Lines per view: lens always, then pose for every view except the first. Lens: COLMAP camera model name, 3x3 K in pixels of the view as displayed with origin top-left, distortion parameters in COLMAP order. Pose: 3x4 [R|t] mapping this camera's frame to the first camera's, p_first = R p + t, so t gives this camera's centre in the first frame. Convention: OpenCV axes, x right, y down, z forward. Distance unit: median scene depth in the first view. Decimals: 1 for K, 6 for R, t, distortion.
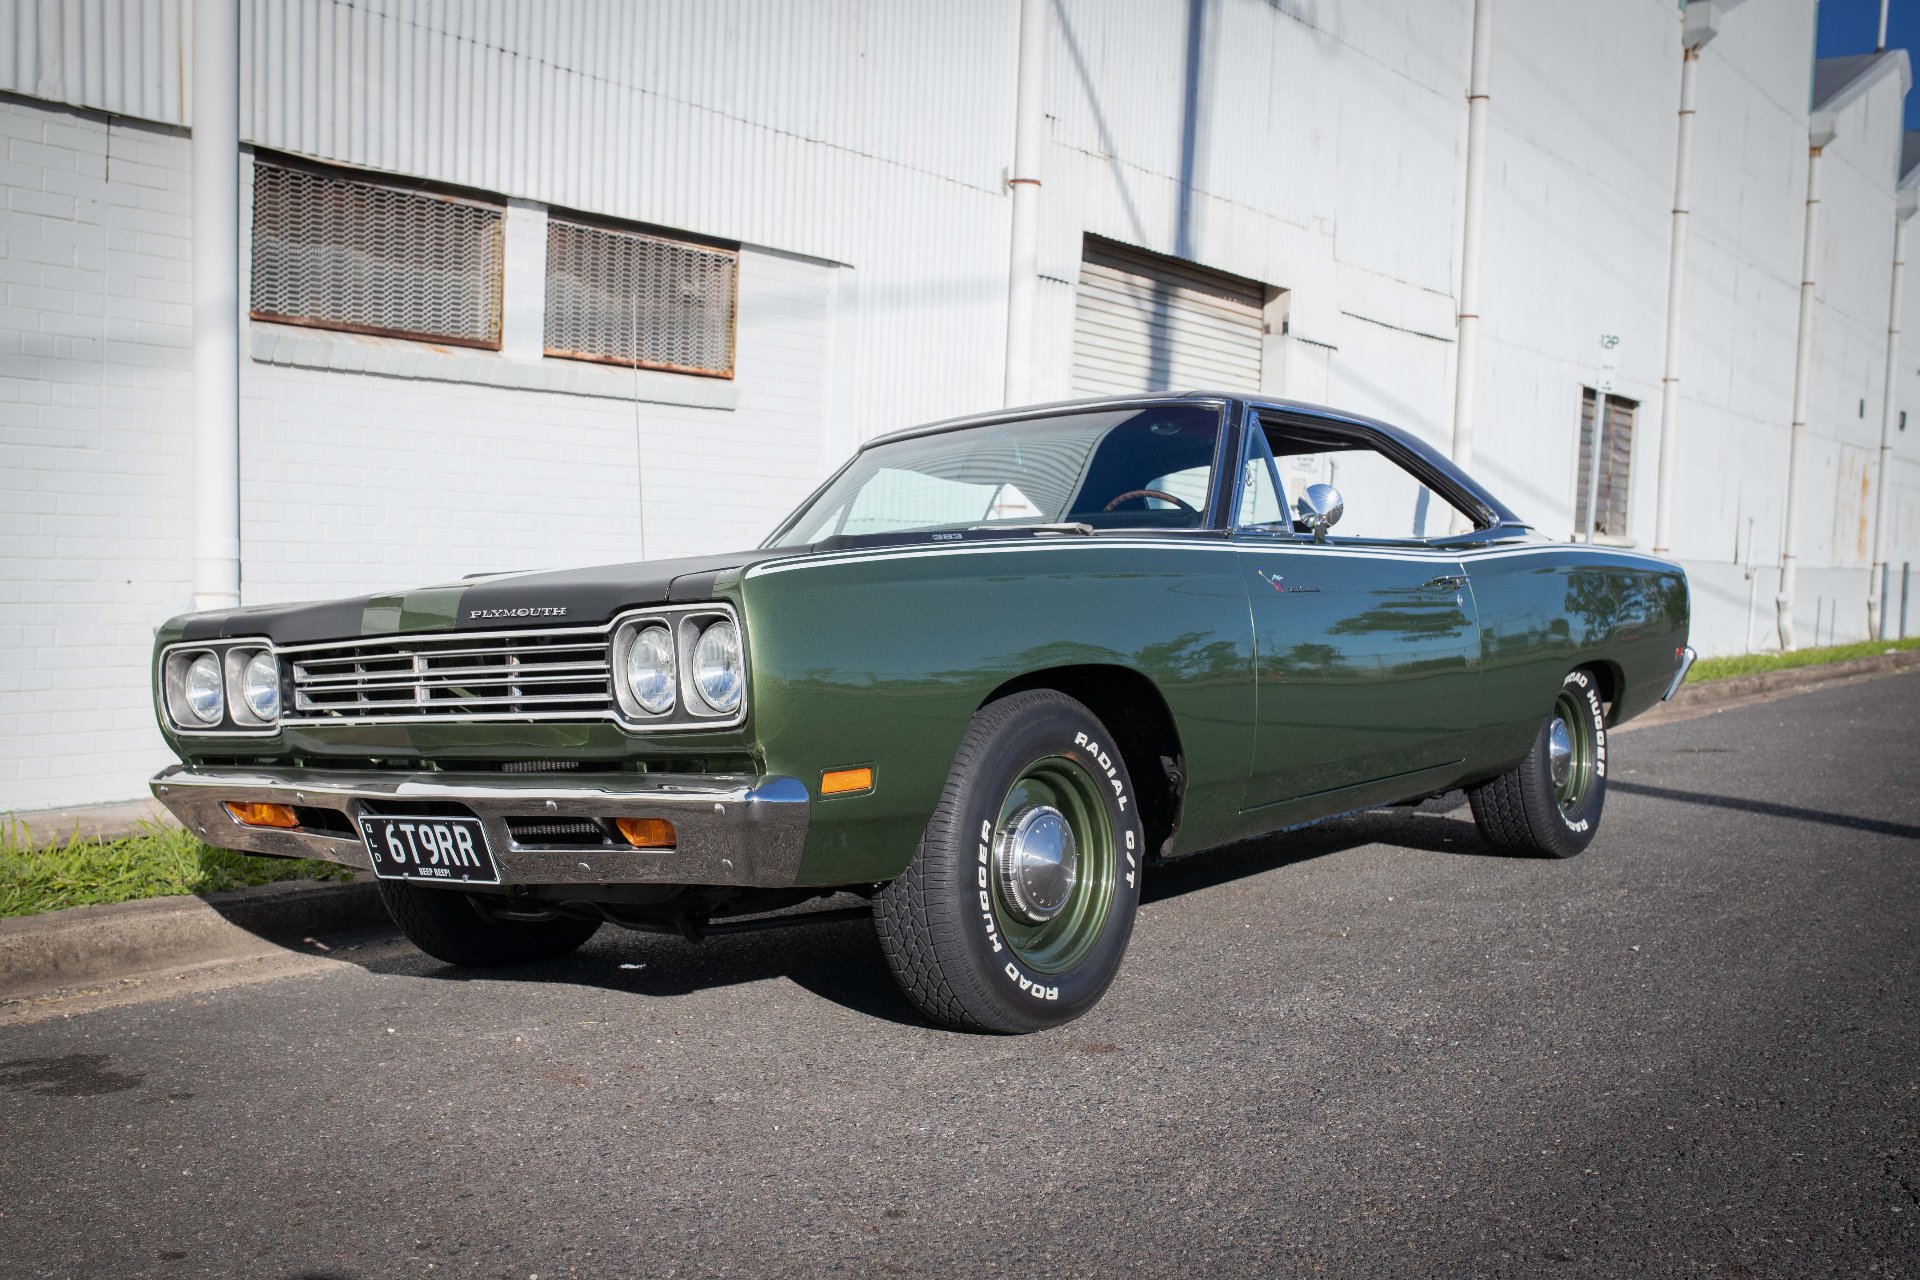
lens RADIAL K [[1828.3, 0, 958.1], [0, 1828.3, 648.0], [0, 0, 1]] dist [-0.055625, 0.085675]
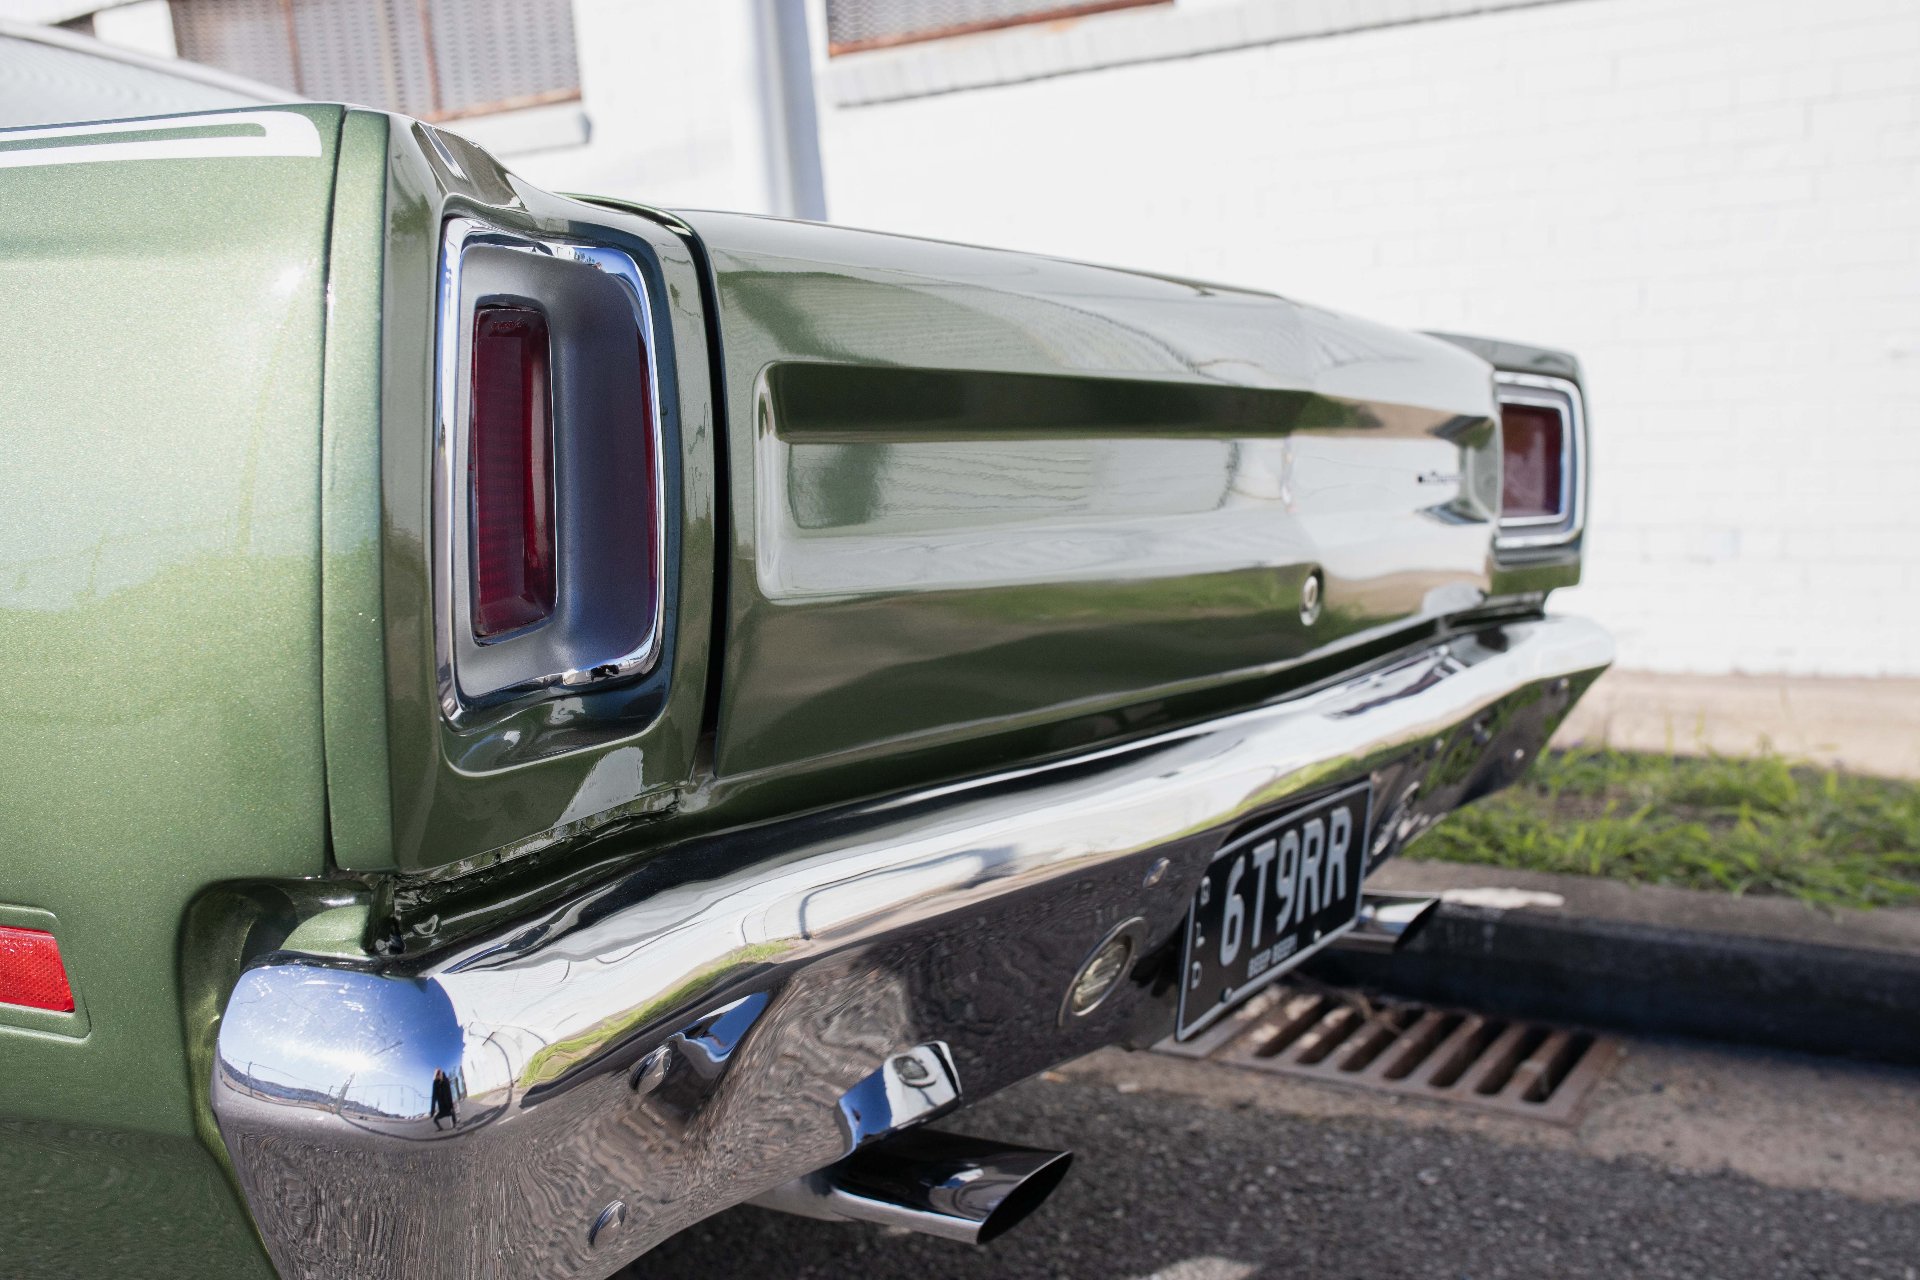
lens RADIAL K [[1860.5, 0, 960.0], [0, 1860.5, 640.0], [0, 0, 1]] dist [-0.045670, -0.005087]
pose [[0.100318, 0.128718, -0.986594, 0.421604], [0.014295, 0.991308, 0.130786, -0.025817], [0.994853, -0.027223, 0.097606, 0.865485]]
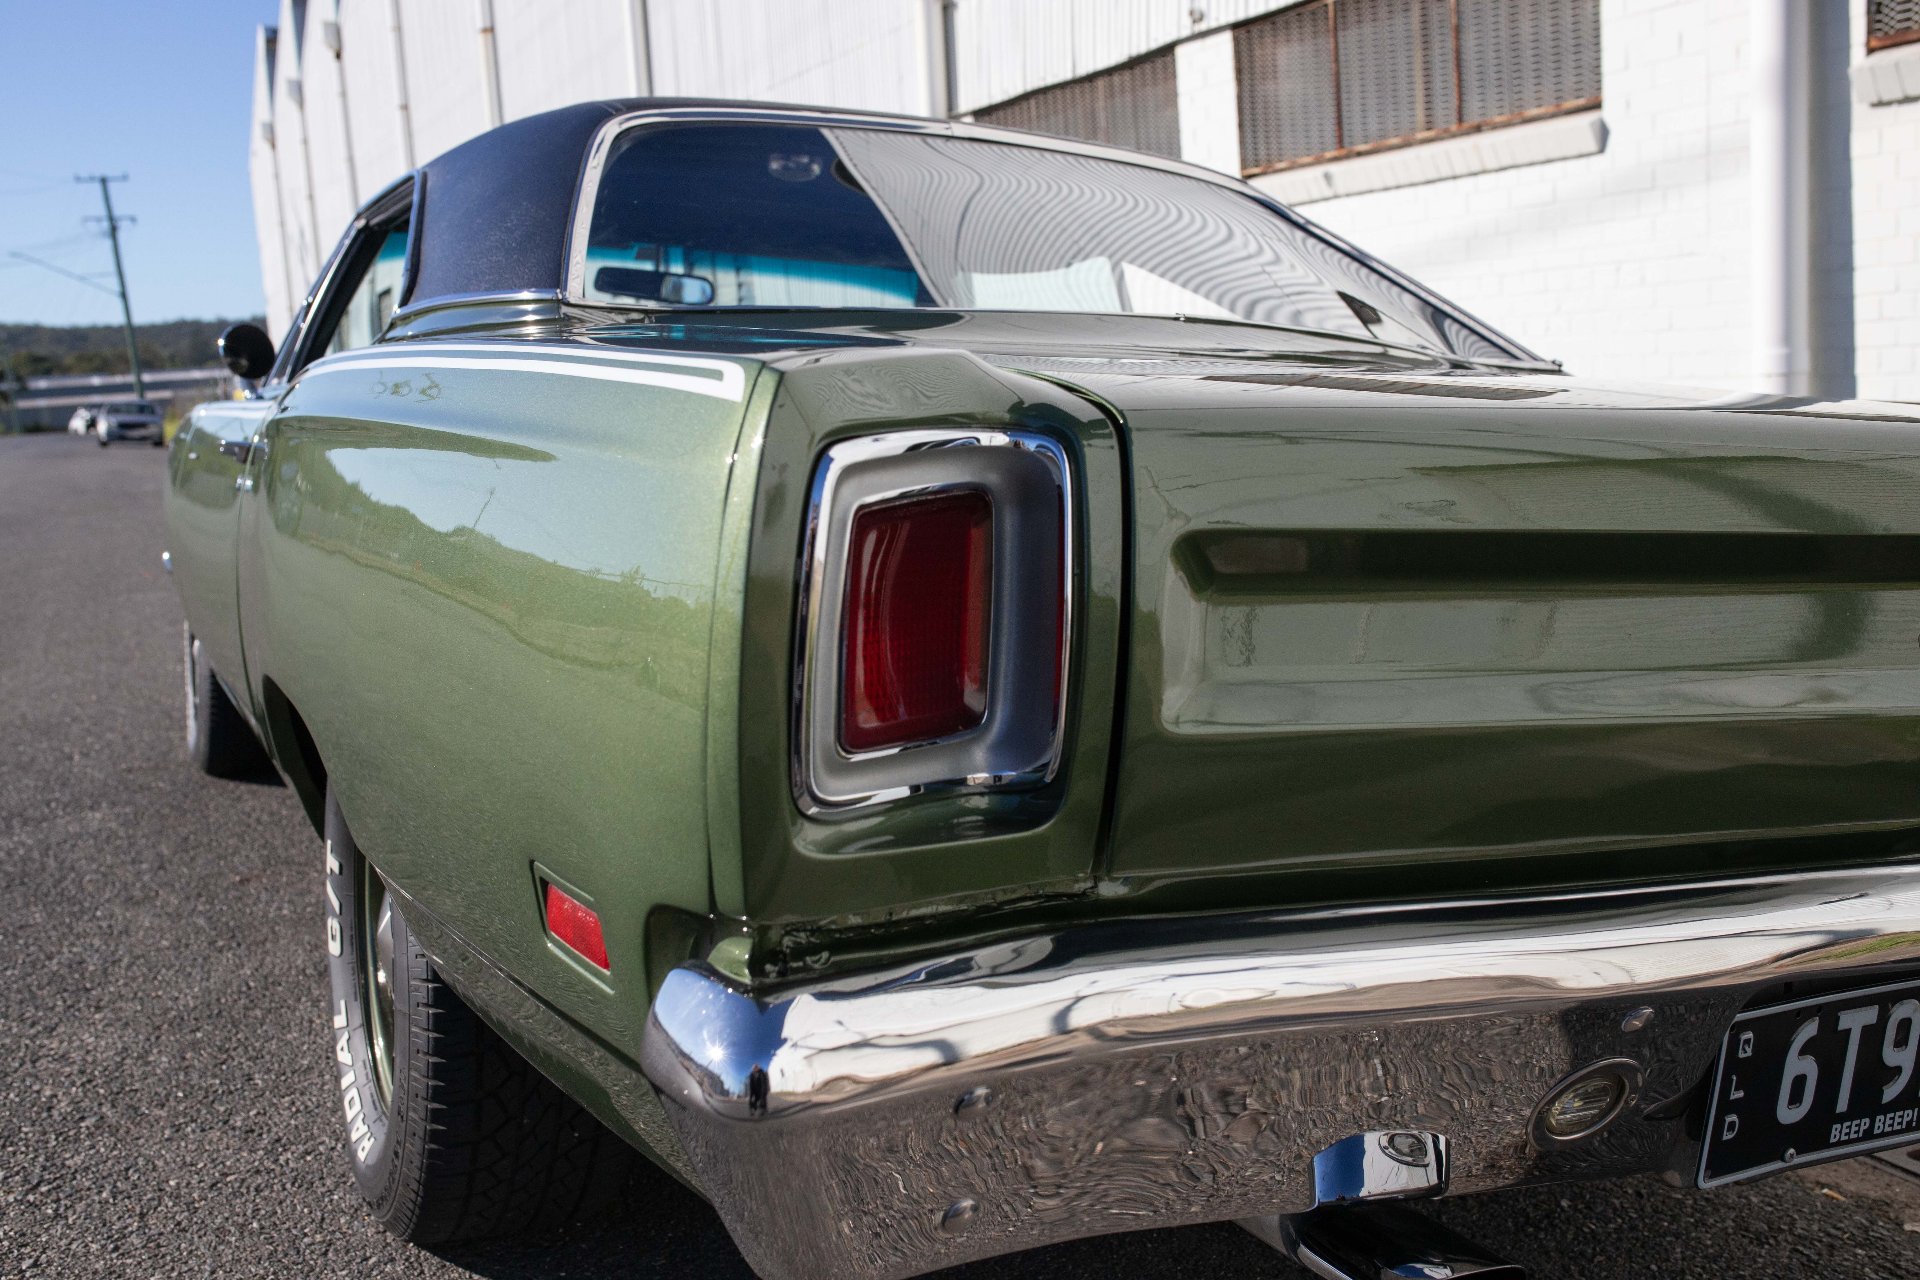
lens RADIAL K [[1844.3, 0, 956.2], [0, 1844.3, 644.3], [0, 0, 1]] dist [-0.066833, 0.098728]
pose [[-0.452310, 0.124578, -0.883117, 0.430623], [-0.009479, 0.989469, 0.144435, -0.038217], [0.891810, 0.073701, -0.446366, 0.908262]]
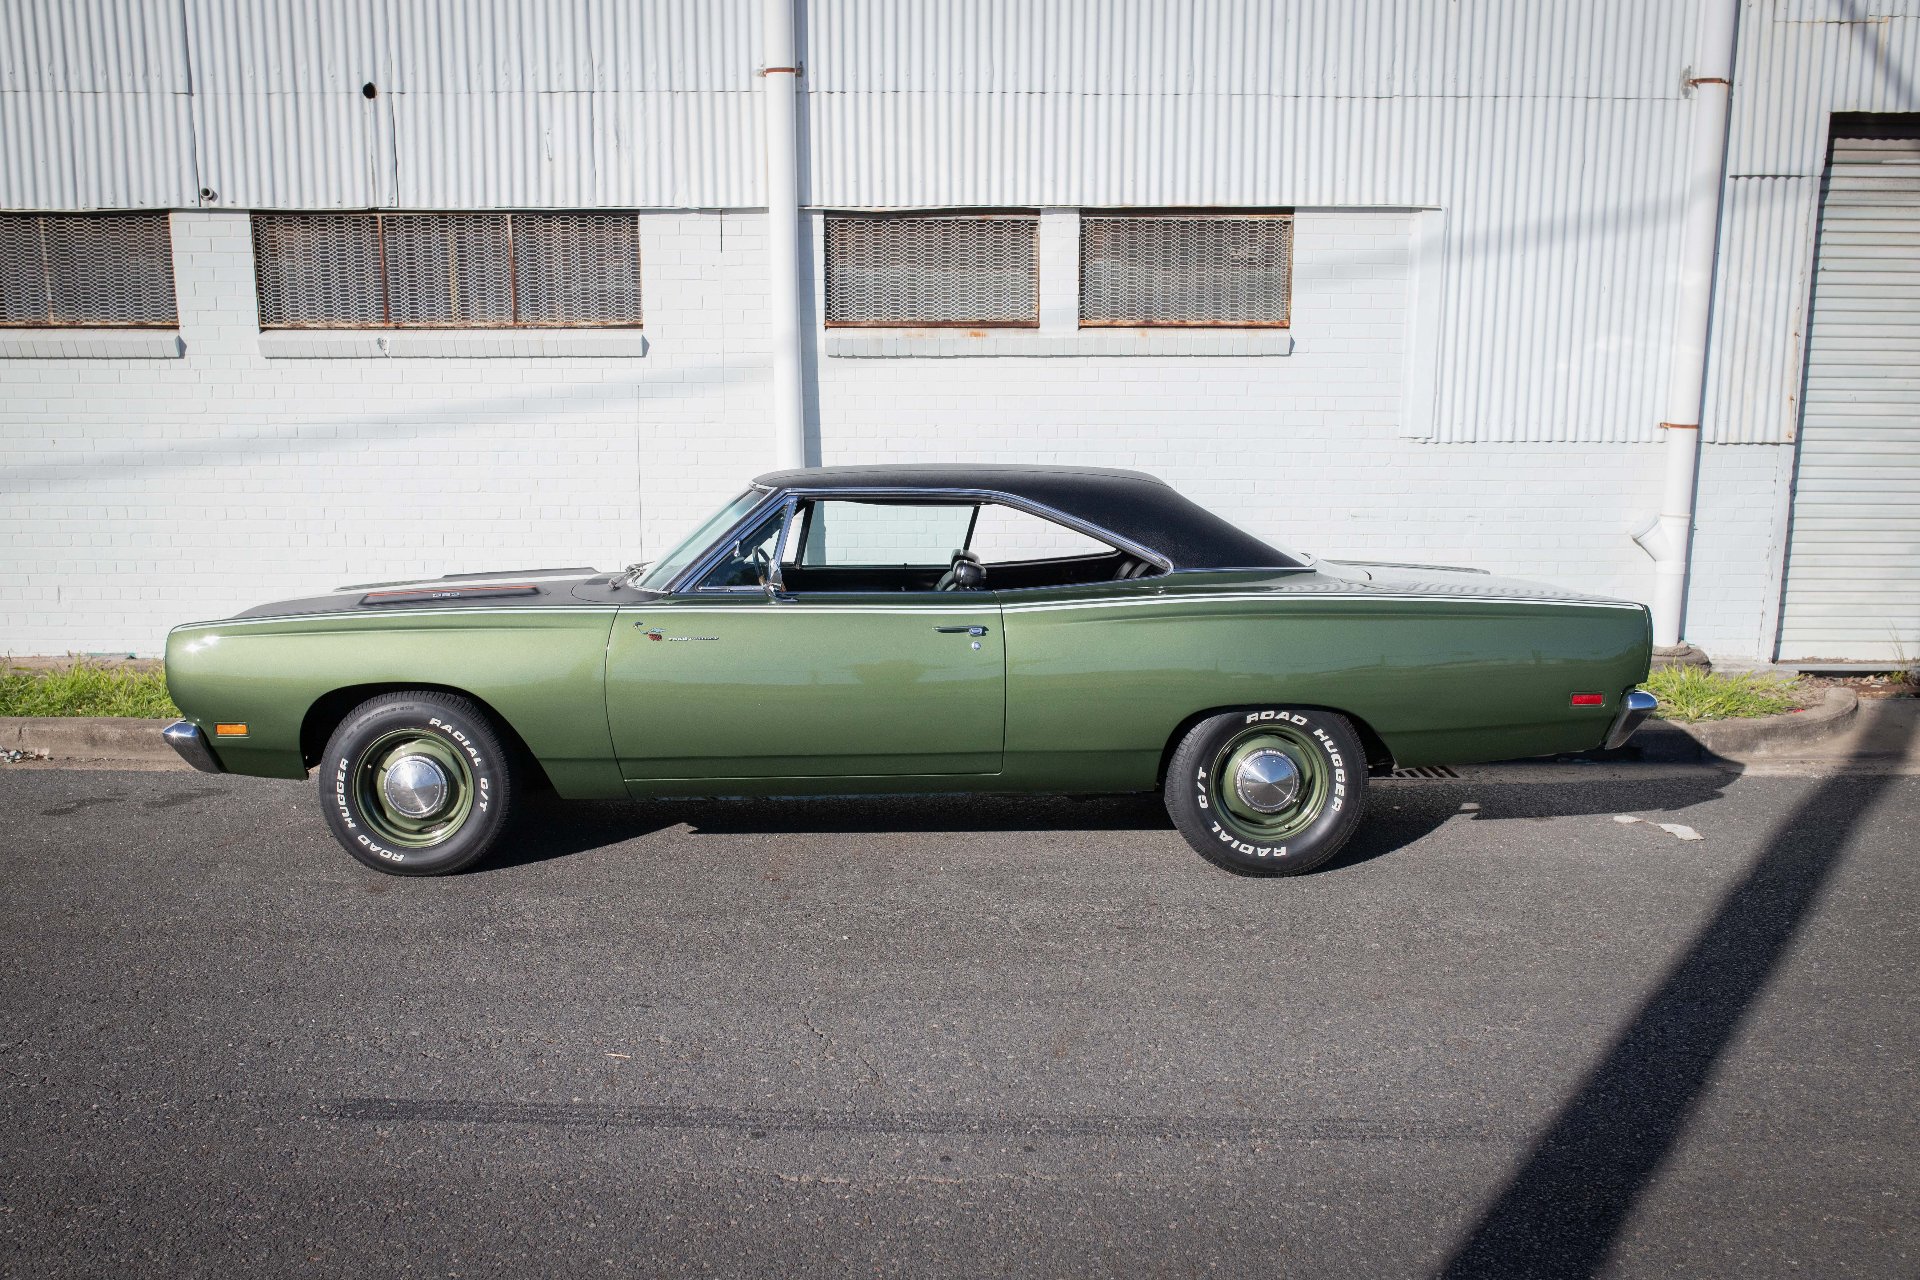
lens RADIAL K [[1828.3, 0, 958.1], [0, 1828.3, 648.0], [0, 0, 1]] dist [-0.055625, 0.085675]
pose [[0.621588, 0.128263, -0.772772, 0.756155], [-0.024848, 0.989236, 0.144204, -0.125316], [0.782950, -0.070433, 0.618084, 0.138301]]
